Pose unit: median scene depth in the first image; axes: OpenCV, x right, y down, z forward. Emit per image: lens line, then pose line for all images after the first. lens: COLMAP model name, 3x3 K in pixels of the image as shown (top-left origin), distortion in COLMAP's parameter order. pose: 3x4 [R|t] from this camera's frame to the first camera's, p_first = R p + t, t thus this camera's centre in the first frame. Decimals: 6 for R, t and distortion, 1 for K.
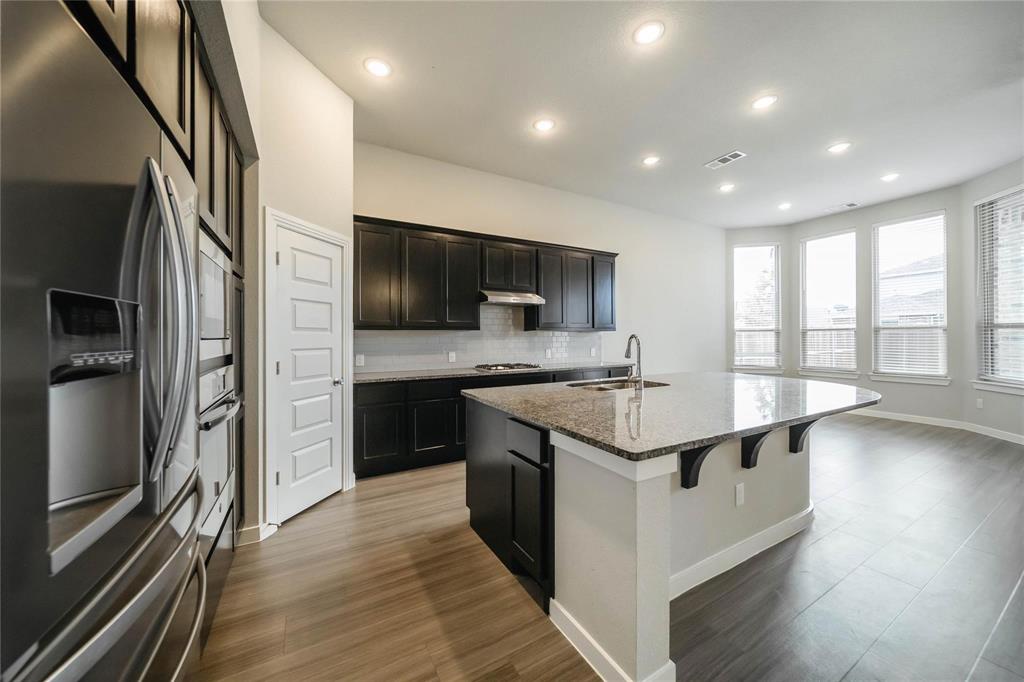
lens RADIAL K [[361.9, 0, 511.2], [0, 361.9, 336.7], [0, 0, 1]] dist [-0.000322, -0.000889]
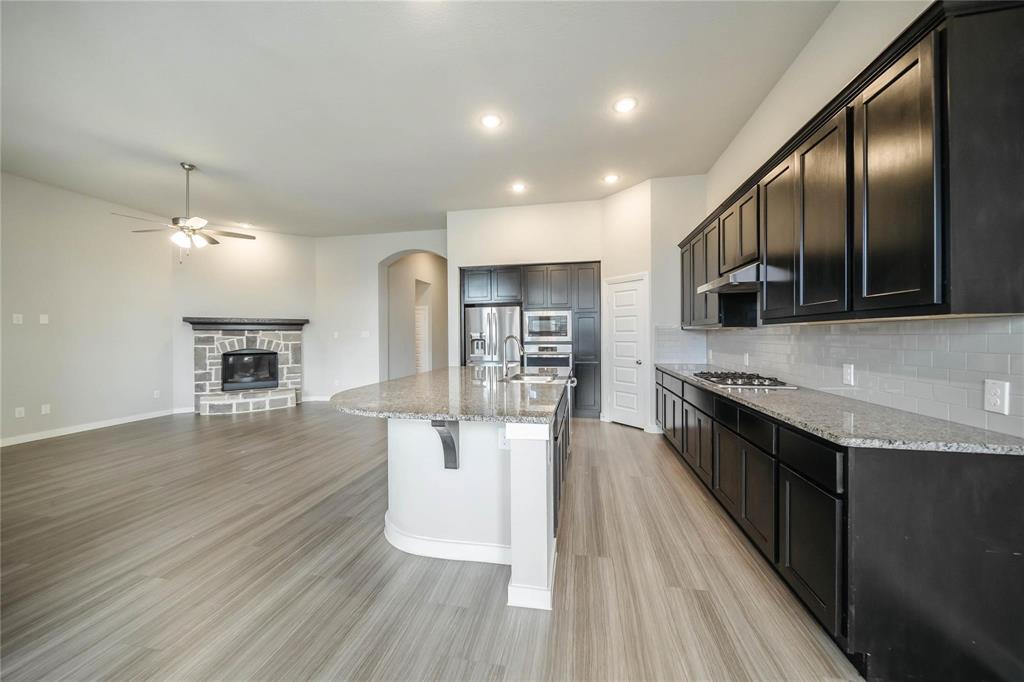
lens RADIAL K [[361.9, 0, 513.1], [0, 361.9, 336.9], [0, 0, 1]] dist [-0.000322, -0.000889]
pose [[-0.645964, 0.010945, -0.763290, 0.766050], [0.010234, 0.999932, 0.005677, -0.004657], [0.763300, -0.004145, -0.646031, 1.077045]]
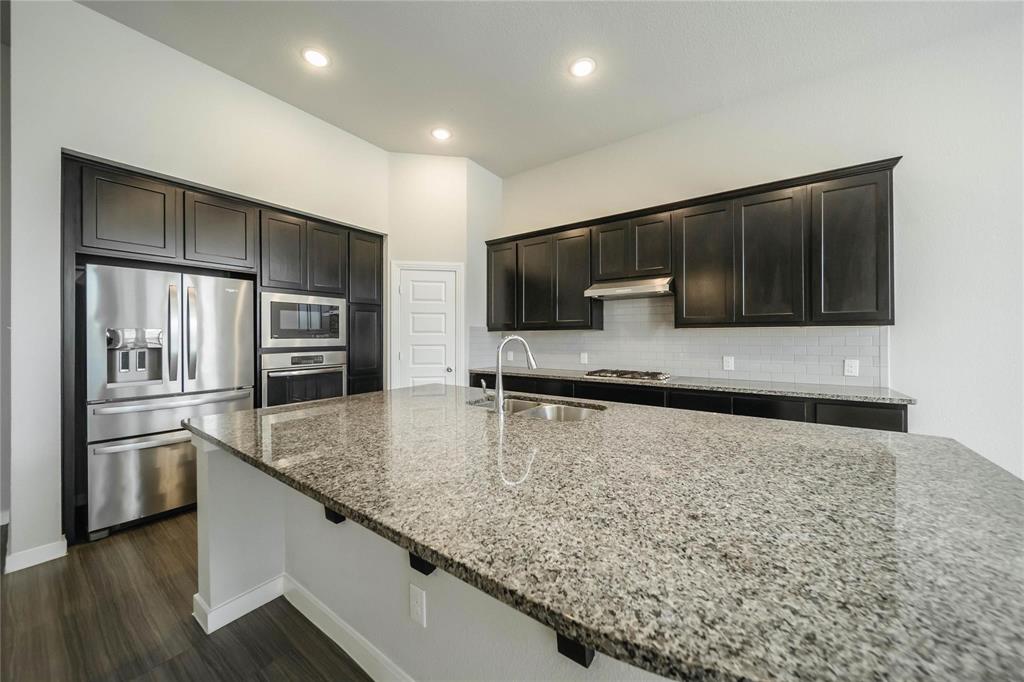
lens RADIAL K [[361.9, 0, 509.7], [0, 361.9, 335.5], [0, 0, 1]] dist [-0.000322, -0.000889]
pose [[0.425232, 0.000749, -0.905084, 0.575783], [0.001465, 0.999998, 0.001516, -0.004563], [0.905083, -0.001970, 0.425230, 0.408343]]
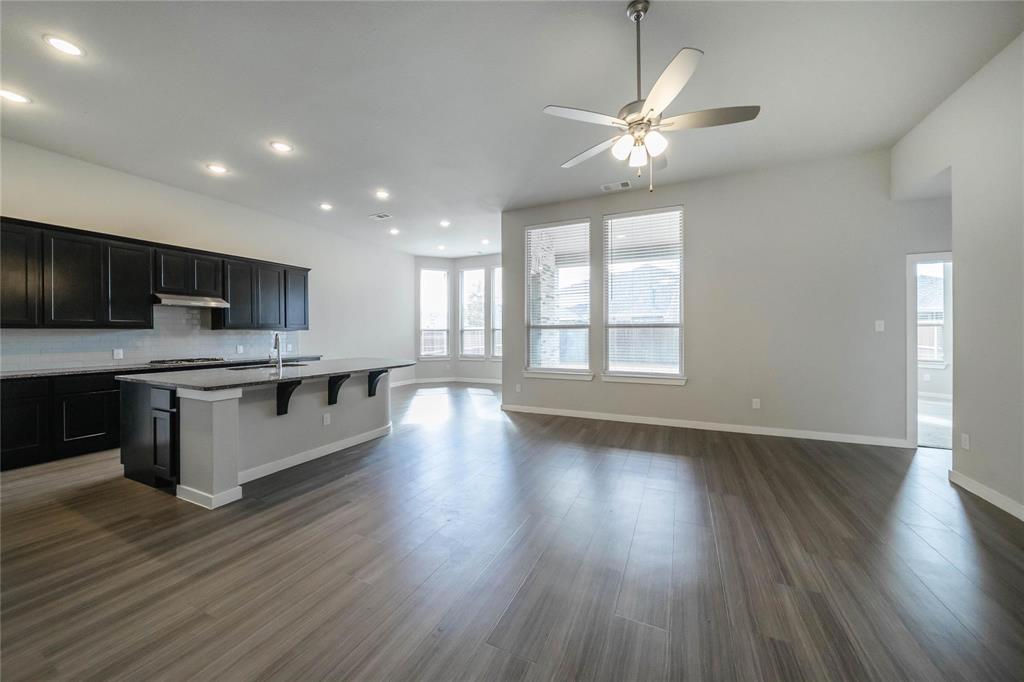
lens RADIAL K [[361.9, 0, 509.4], [0, 361.9, 335.7], [0, 0, 1]] dist [-0.000322, -0.000889]
pose [[0.816870, -0.001922, 0.576819, 0.153143], [0.000093, 0.999995, 0.003201, -0.000571], [-0.576822, -0.002561, 0.816866, -0.494822]]
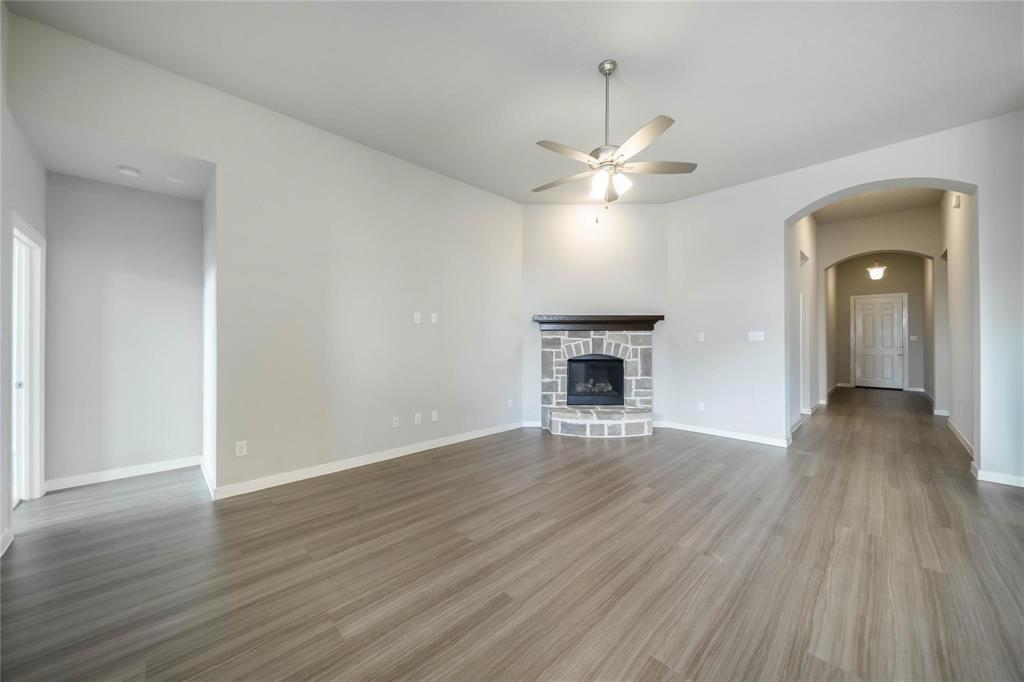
lens RADIAL K [[361.9, 0, 511.7], [0, 361.9, 340.1], [0, 0, 1]] dist [-0.000322, -0.000889]
pose [[-0.964549, 0.003772, -0.263876, 0.903041], [0.004089, 0.999991, -0.000651, -0.003784], [0.263871, -0.001706, -0.964556, 0.342513]]
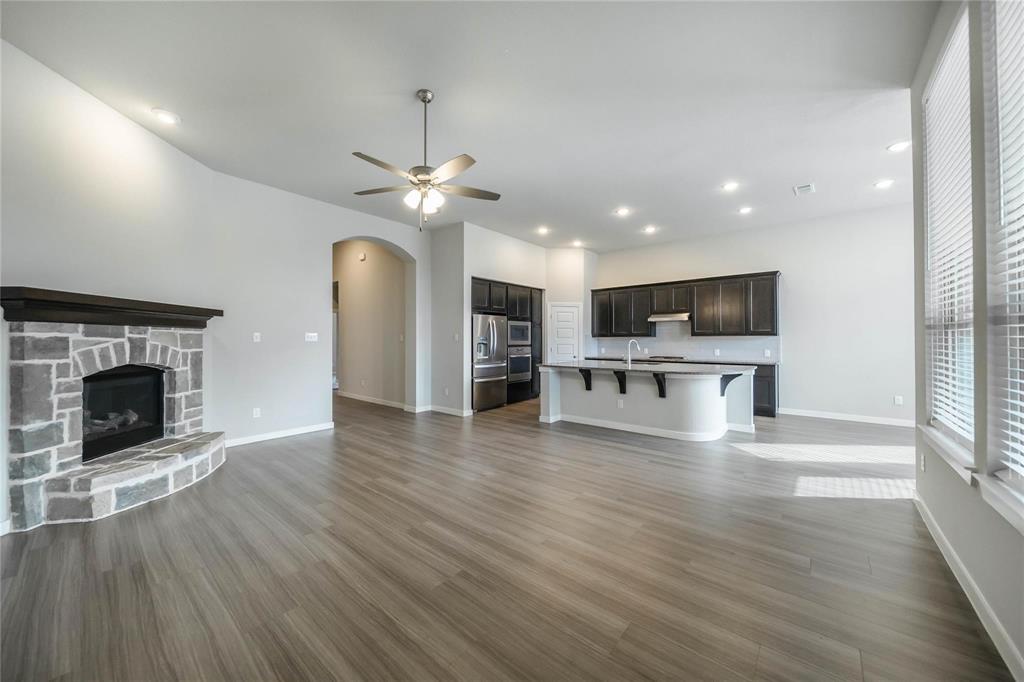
lens RADIAL K [[361.9, 0, 512.9], [0, 361.9, 340.7], [0, 0, 1]] dist [-0.000322, -0.000889]
pose [[0.351584, 0.005100, -0.936143, 1.266839], [0.000252, 0.999985, 0.005542, -0.008063], [0.936156, -0.002184, 0.351577, -0.269248]]
